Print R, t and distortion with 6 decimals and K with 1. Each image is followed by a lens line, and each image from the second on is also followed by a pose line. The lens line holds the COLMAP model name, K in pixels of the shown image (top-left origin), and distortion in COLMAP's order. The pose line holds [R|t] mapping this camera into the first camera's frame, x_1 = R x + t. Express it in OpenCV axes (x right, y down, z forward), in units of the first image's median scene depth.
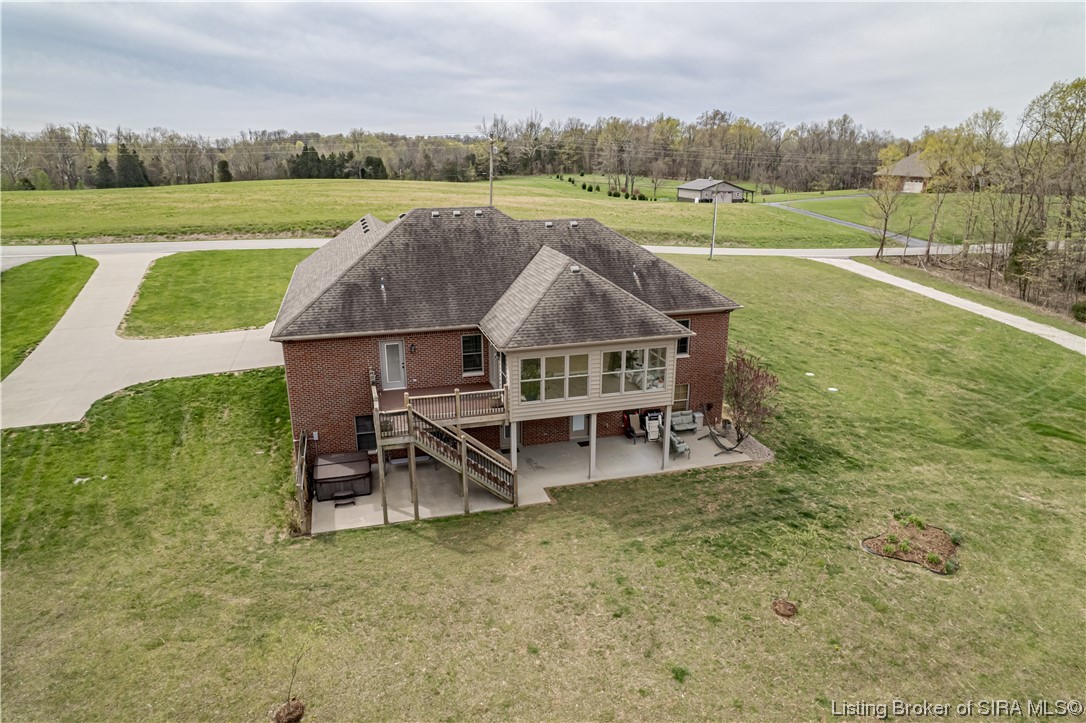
lens RADIAL K [[696.2, 0, 544.4], [0, 696.2, 365.5], [0, 0, 1]] dist [-0.086197, 0.079104]
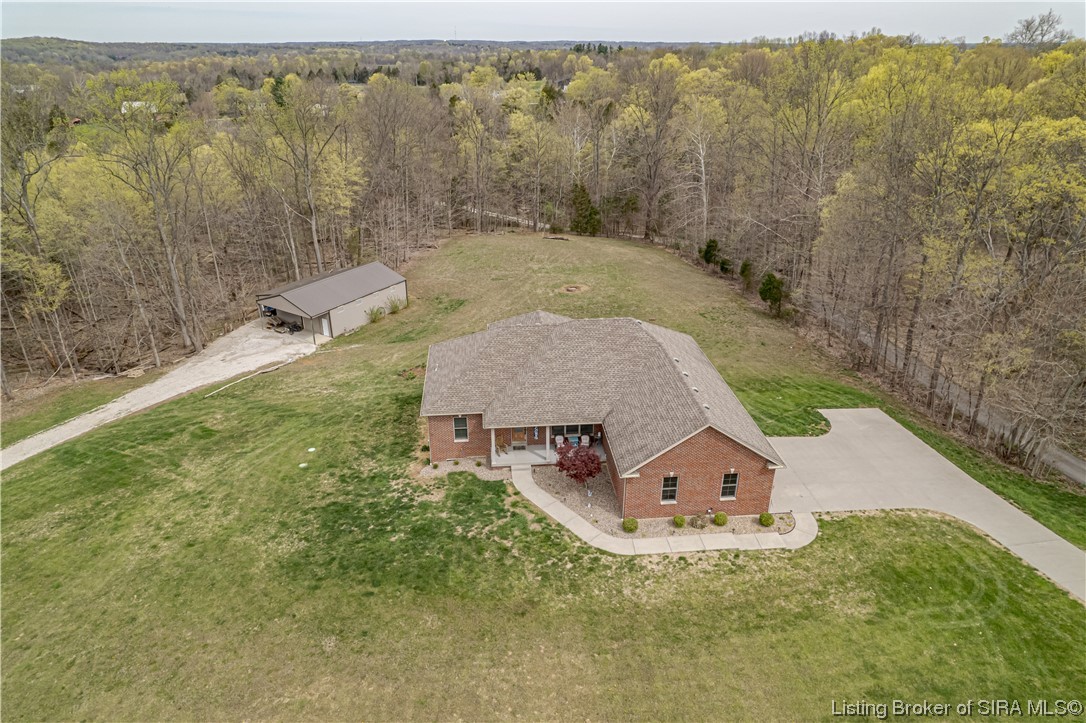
lens RADIAL K [[696.2, 0, 544.4], [0, 696.2, 365.5], [0, 0, 1]] dist [-0.086197, 0.079104]
pose [[-0.983444, -0.074516, 0.165184, -0.284612], [0.056891, 0.738502, 0.671847, -1.245942], [-0.172052, 0.670121, -0.722036, 2.359111]]
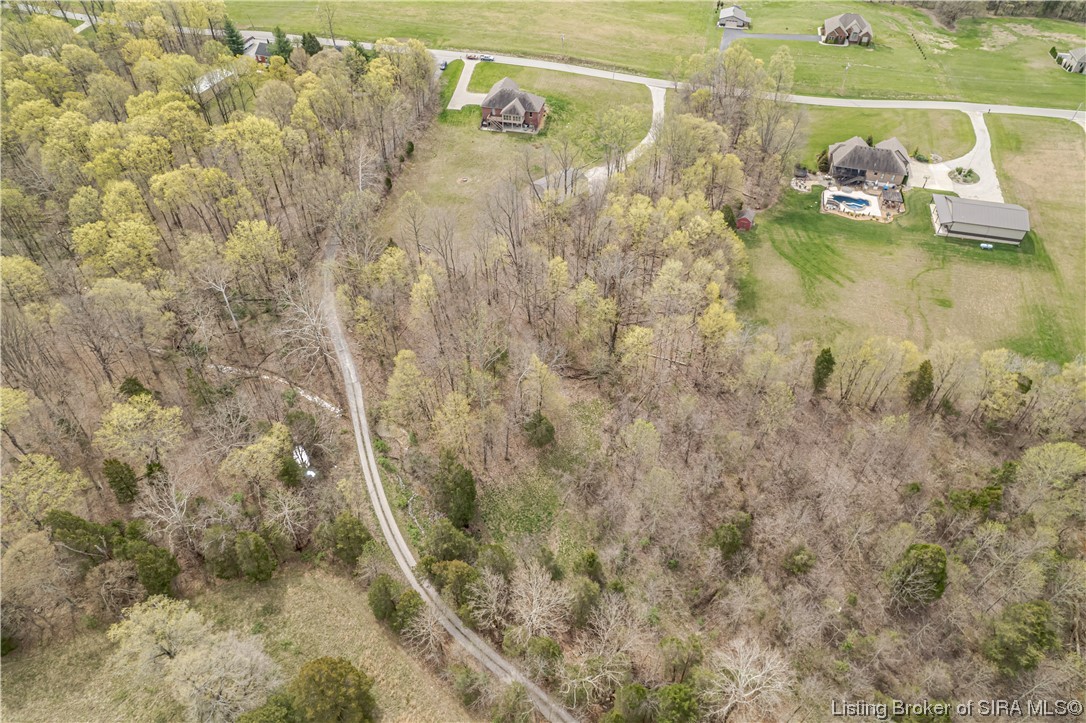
lens RADIAL K [[696.2, 0, 544.4], [0, 696.2, 365.5], [0, 0, 1]] dist [-0.086197, 0.079104]
pose [[0.879203, 0.341626, -0.332106, 3.935431], [-0.143128, 0.854230, 0.499806, -1.550262], [0.454442, -0.391897, 0.799937, -6.259025]]
